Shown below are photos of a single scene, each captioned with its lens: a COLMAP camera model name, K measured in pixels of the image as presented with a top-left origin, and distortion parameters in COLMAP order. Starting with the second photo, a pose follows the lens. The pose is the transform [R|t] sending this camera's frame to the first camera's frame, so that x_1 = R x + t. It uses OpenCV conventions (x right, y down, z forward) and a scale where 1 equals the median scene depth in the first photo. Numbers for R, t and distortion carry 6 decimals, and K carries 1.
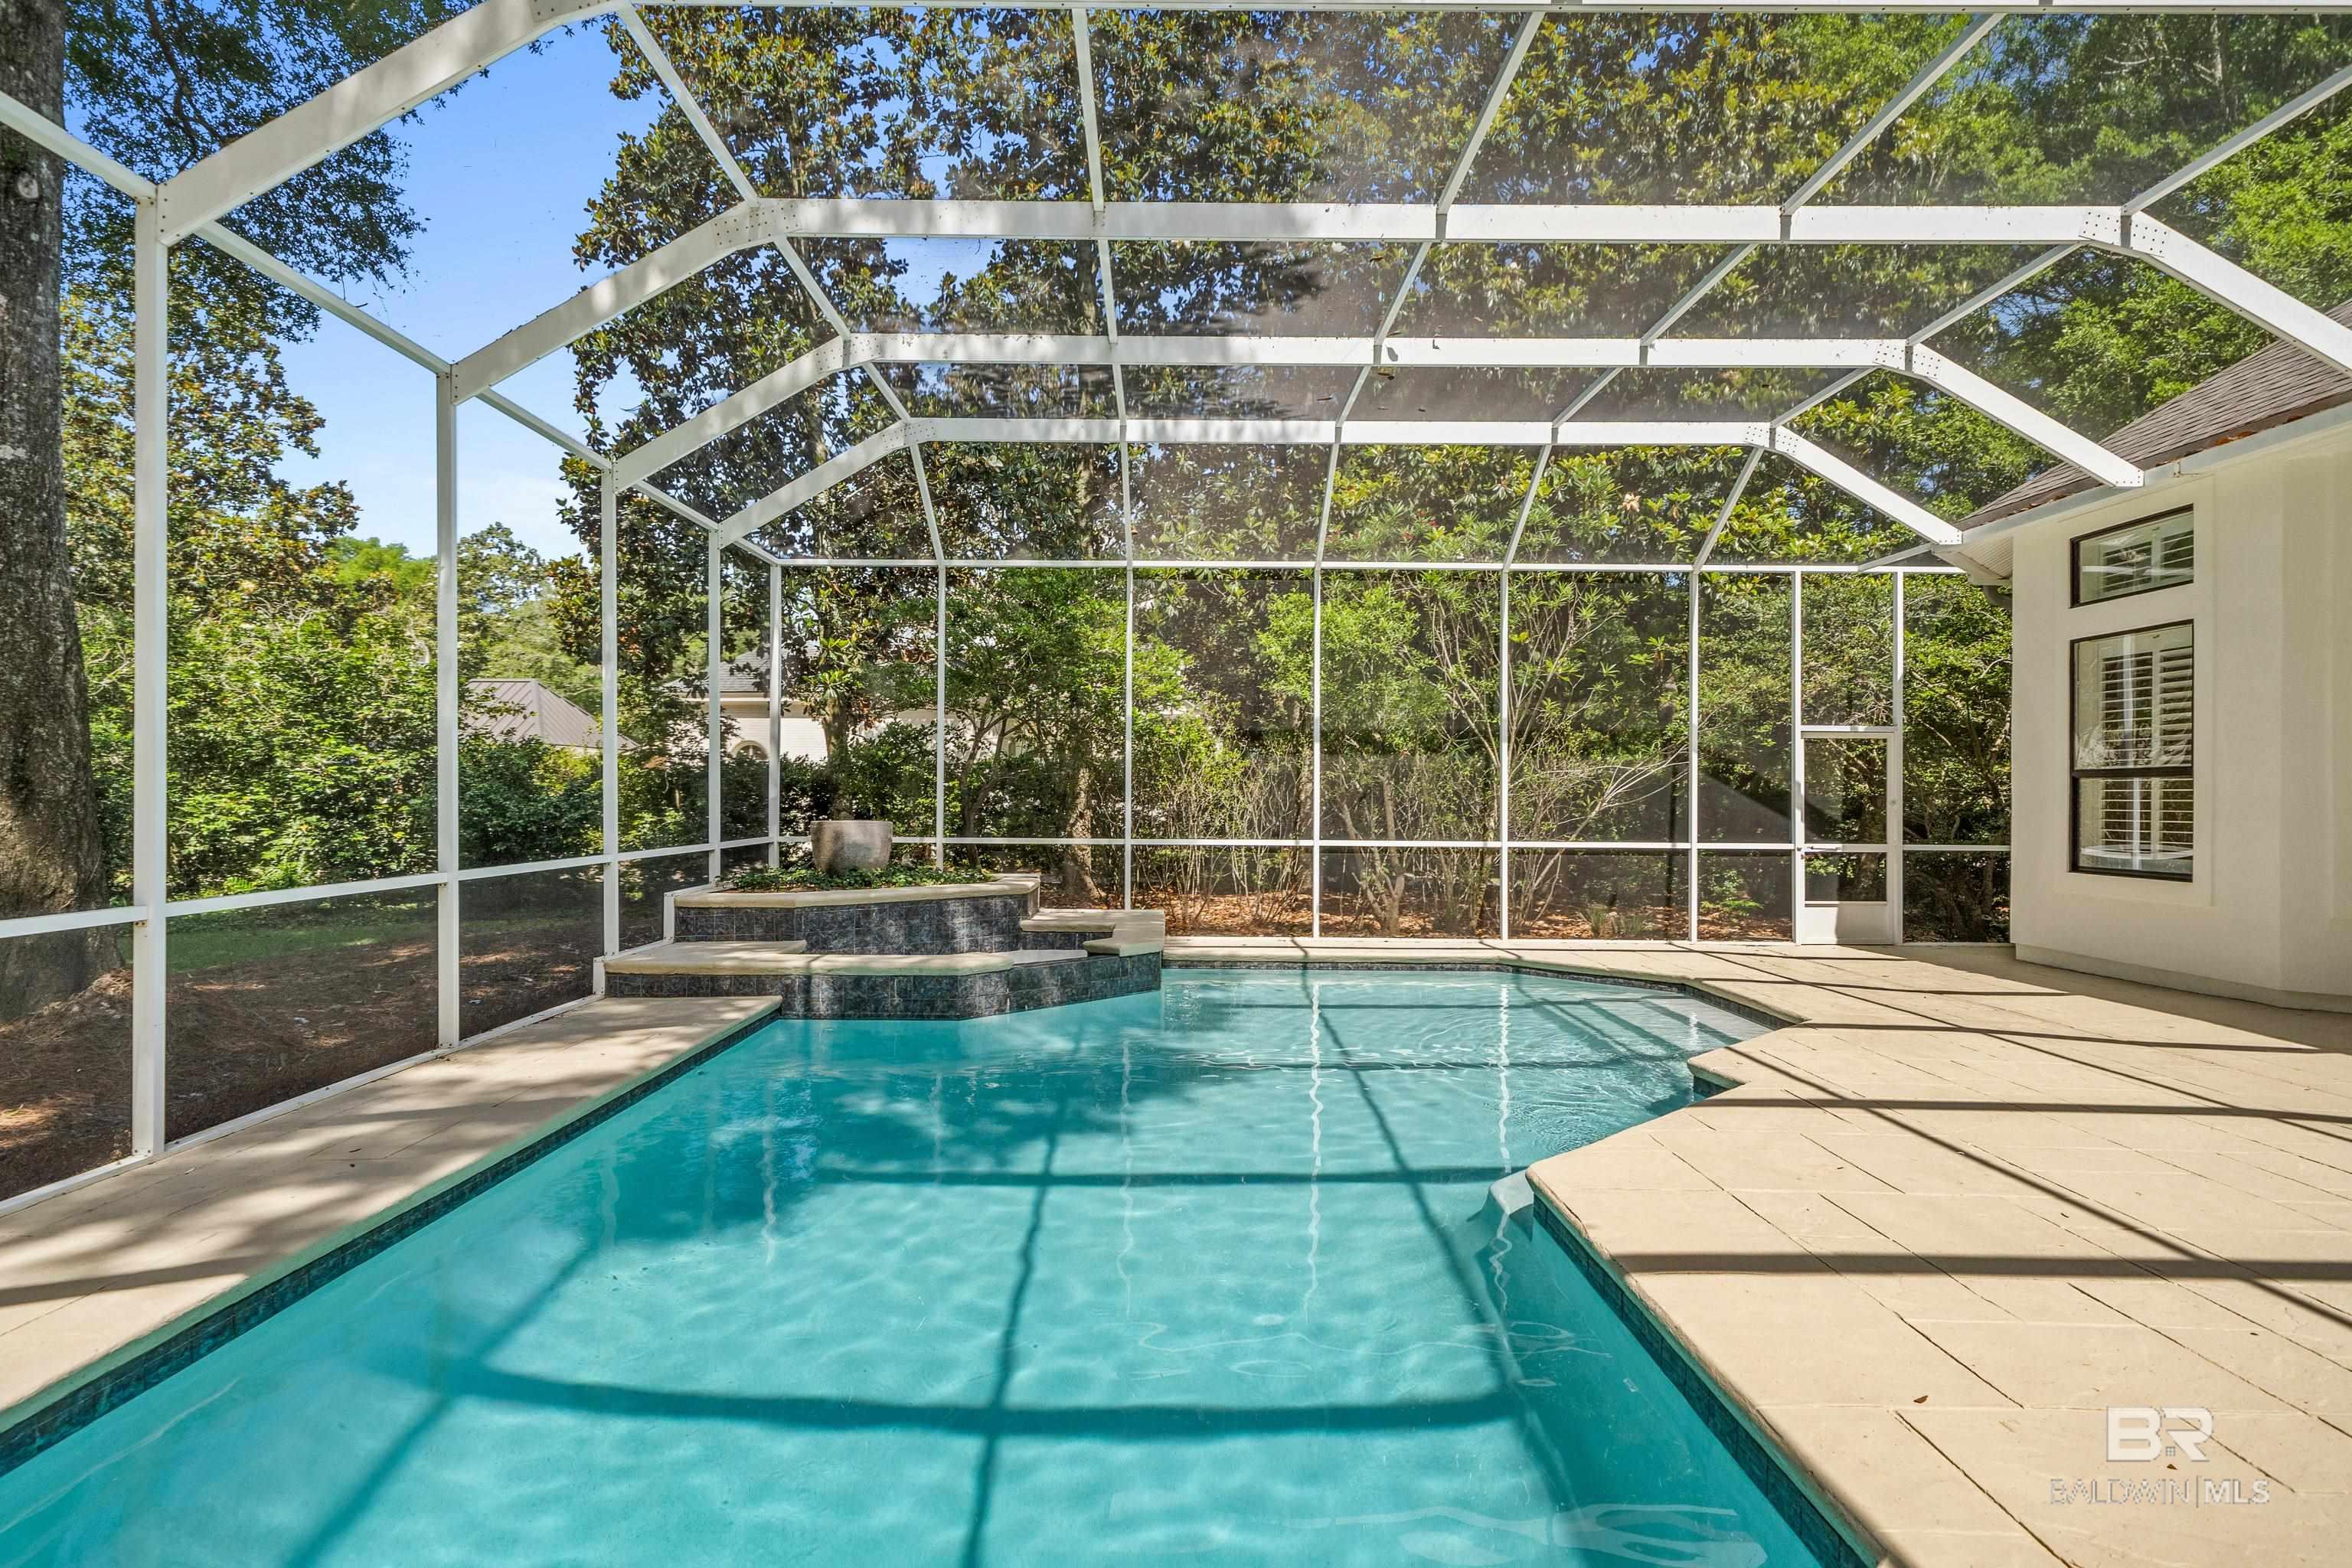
lens RADIAL K [[1264.5, 0, 1165.1], [0, 1264.5, 784.7], [0, 0, 1]] dist [0.000994, 0.001011]
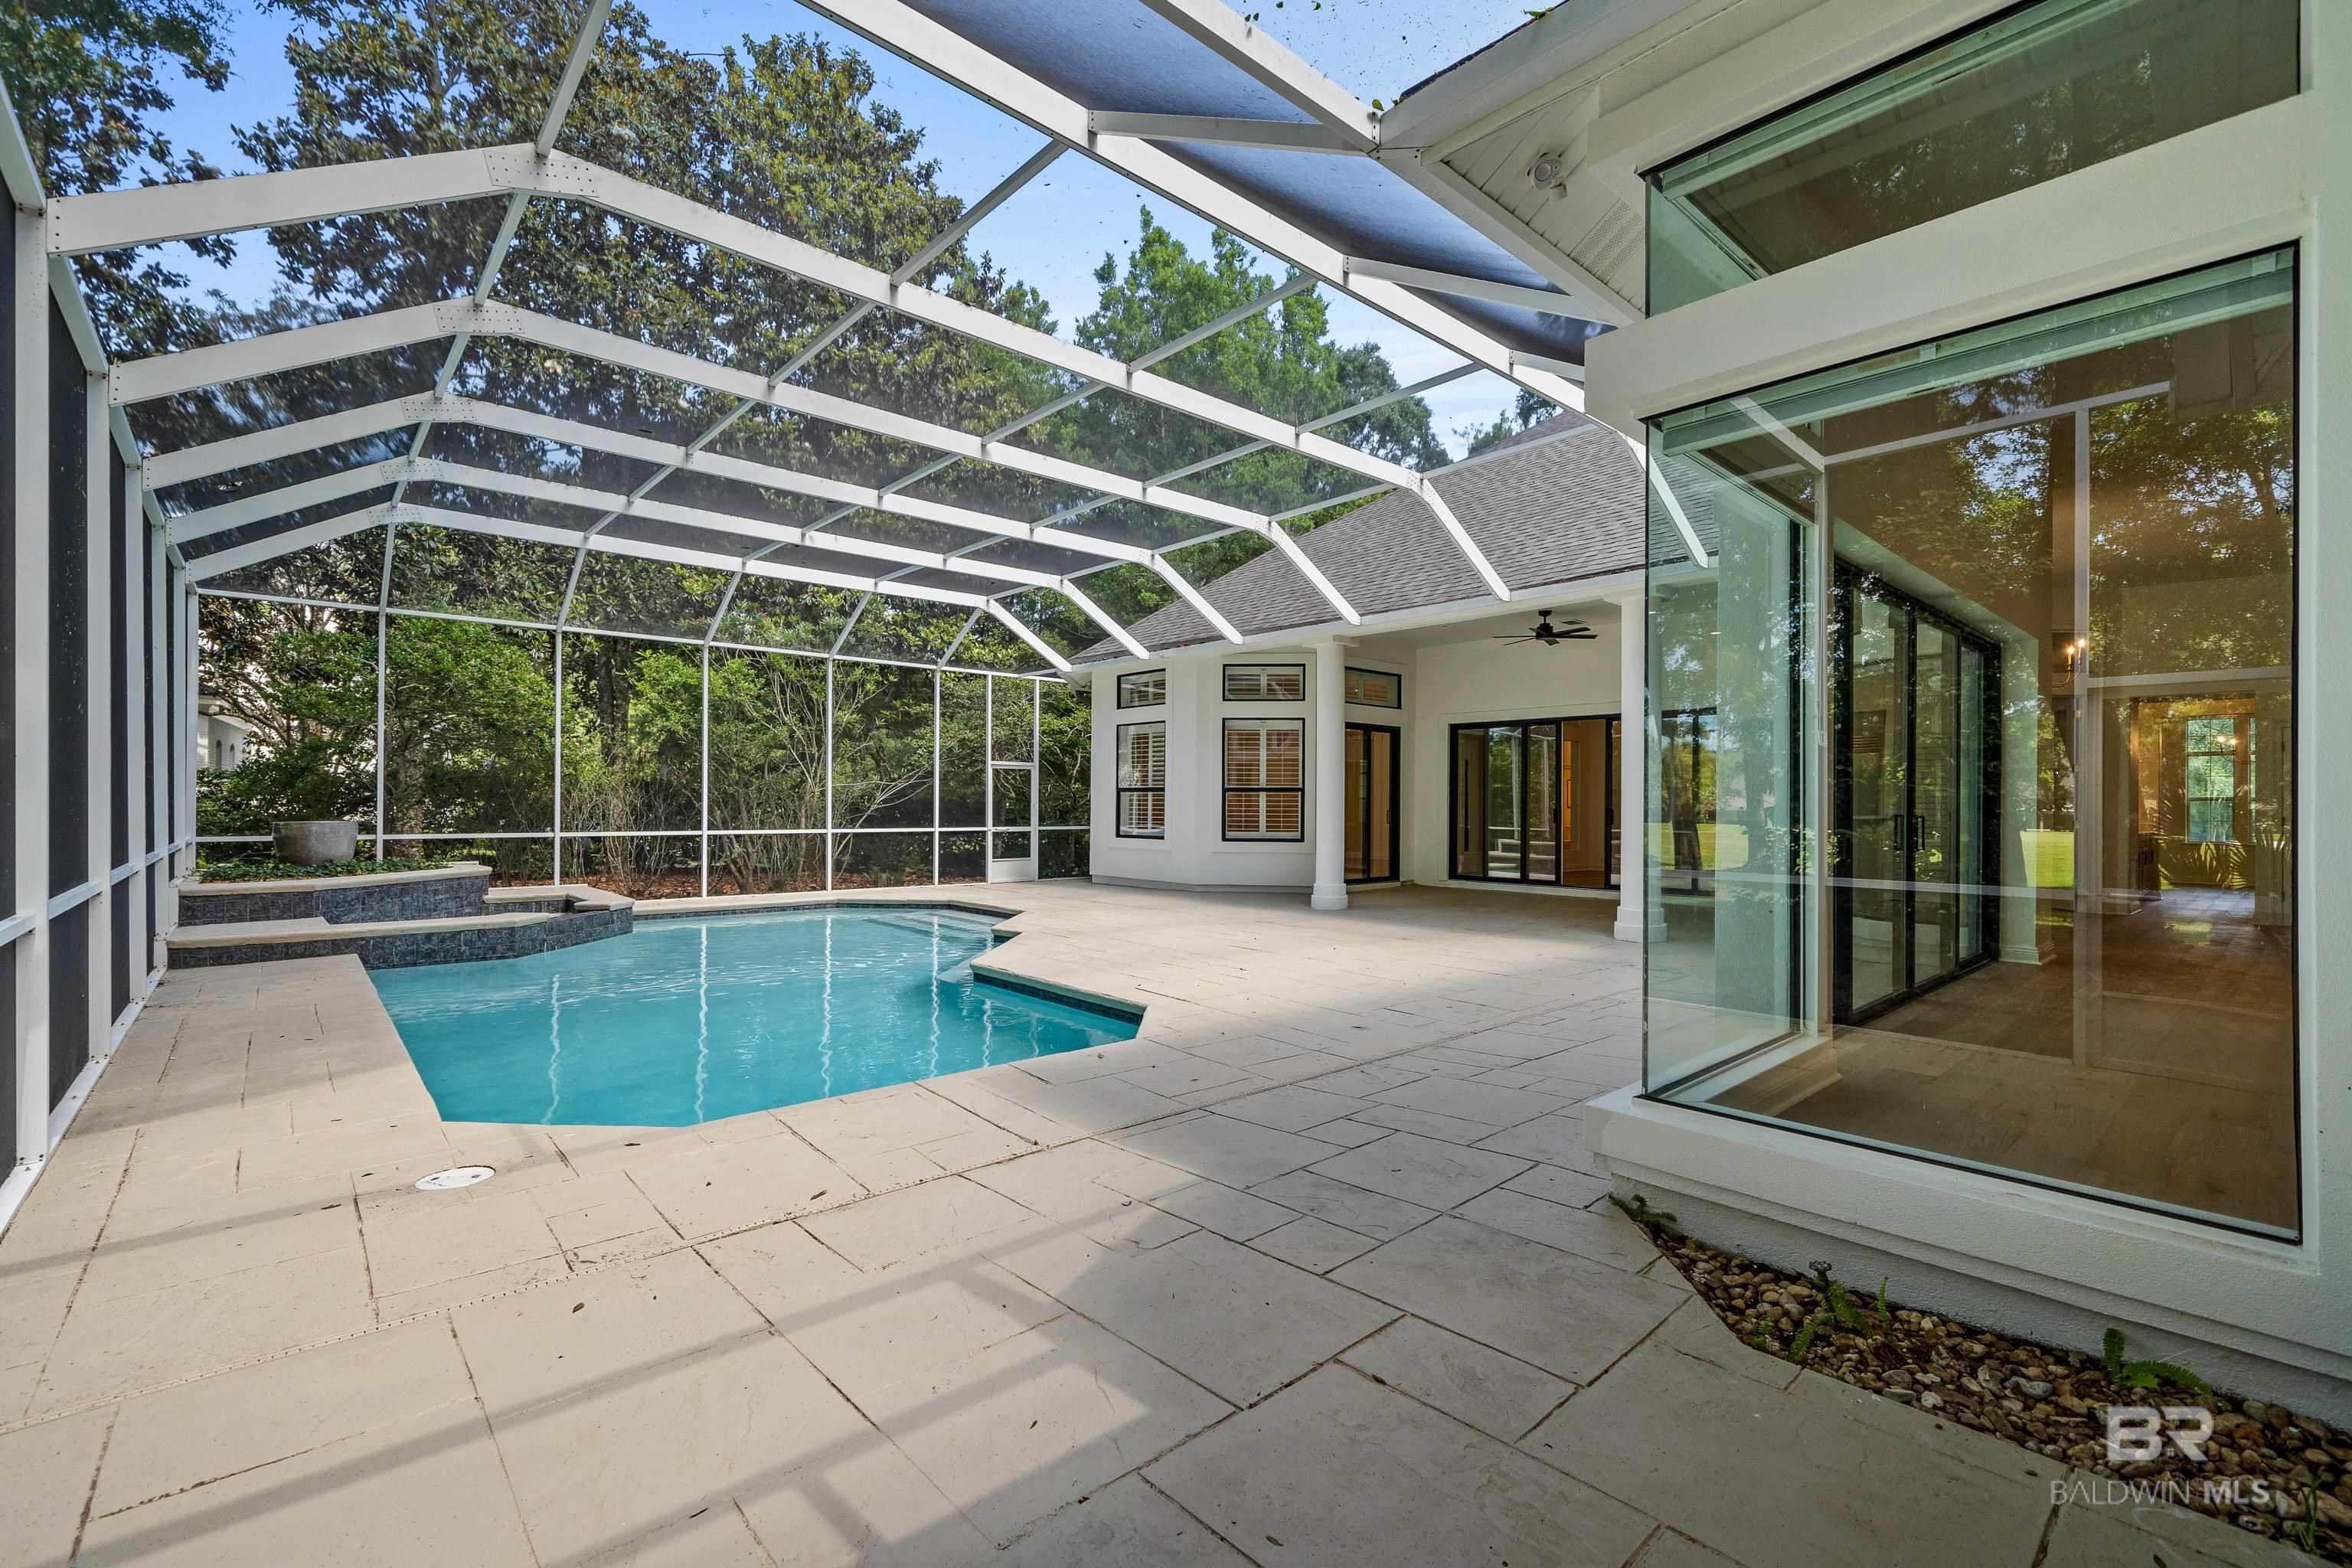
lens RADIAL K [[1015.7, 0, 1174.5], [0, 1015.7, 801.6], [0, 0, 1]] dist [-0.000716, -0.000200]
pose [[0.746621, -0.001128, 0.665248, -0.257380], [-0.006250, 0.999943, 0.008709, -0.003491], [-0.665220, -0.010660, 0.746571, -0.242952]]
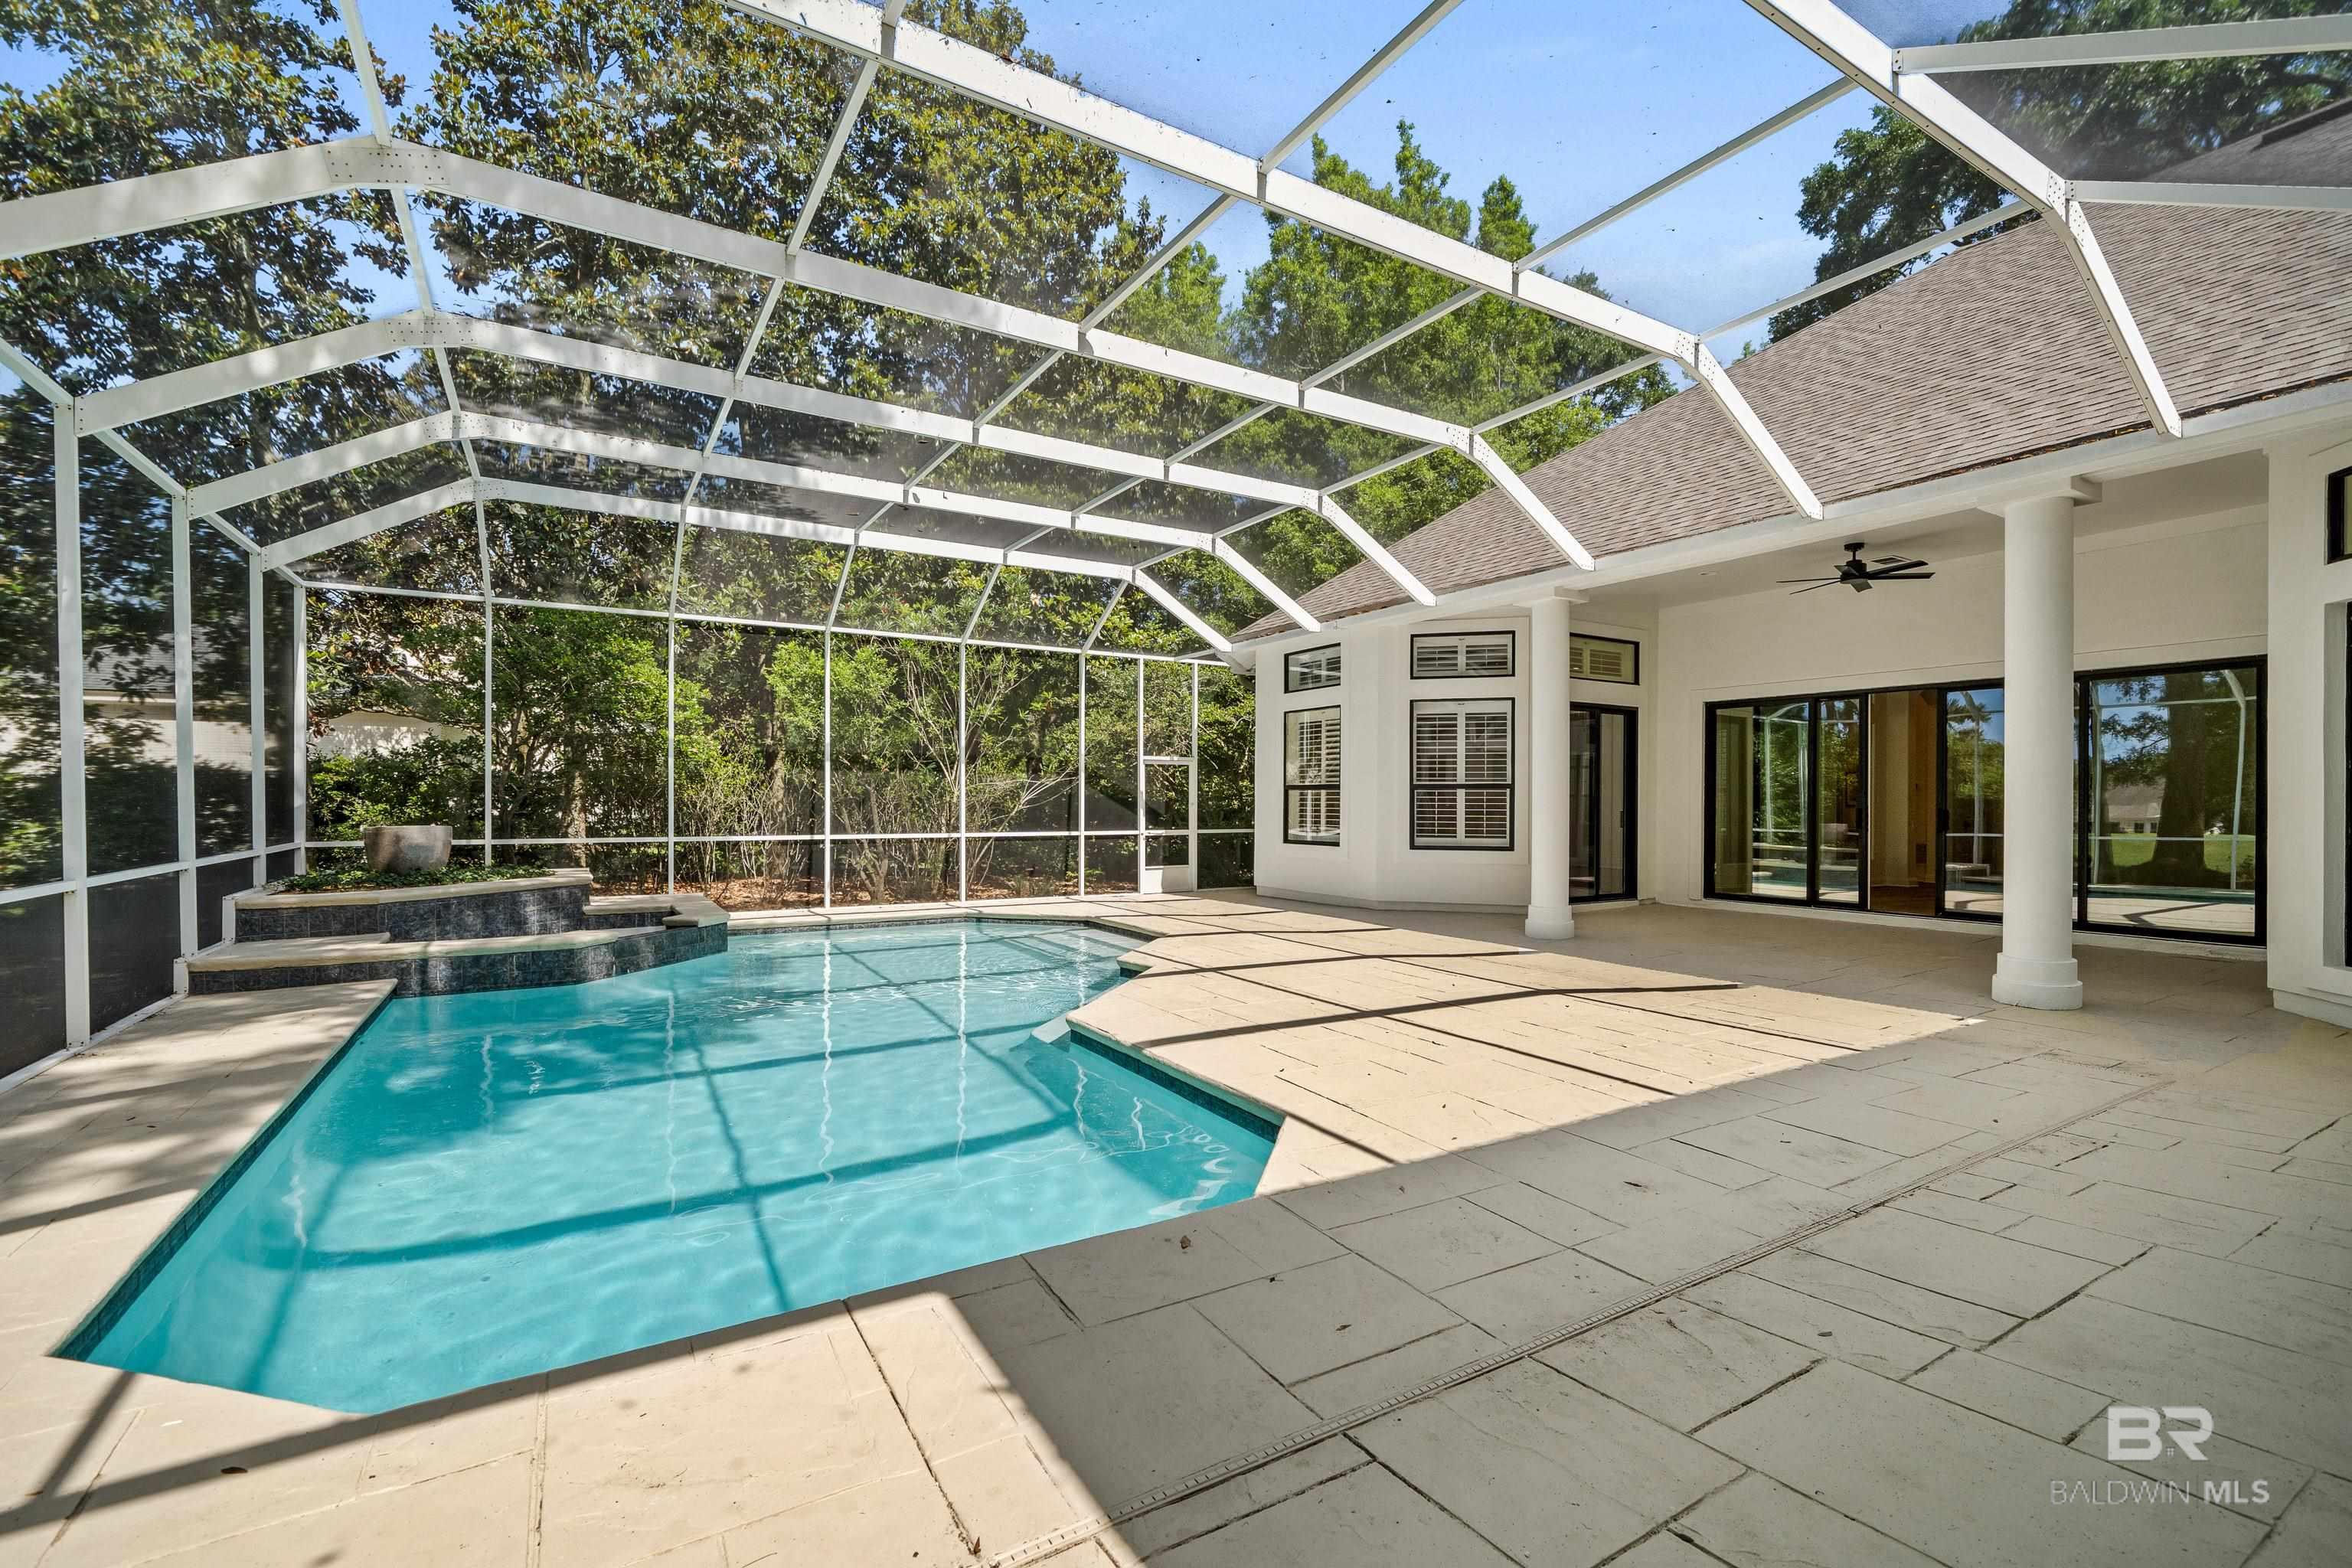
lens RADIAL K [[1015.7, 0, 1174.5], [0, 1015.7, 801.6], [0, 0, 1]] dist [-0.000716, -0.000200]
pose [[0.856194, -0.004552, 0.516634, -0.120341], [-0.001511, 0.999935, 0.011315, -0.003946], [-0.516651, -0.010469, 0.856132, -0.108796]]
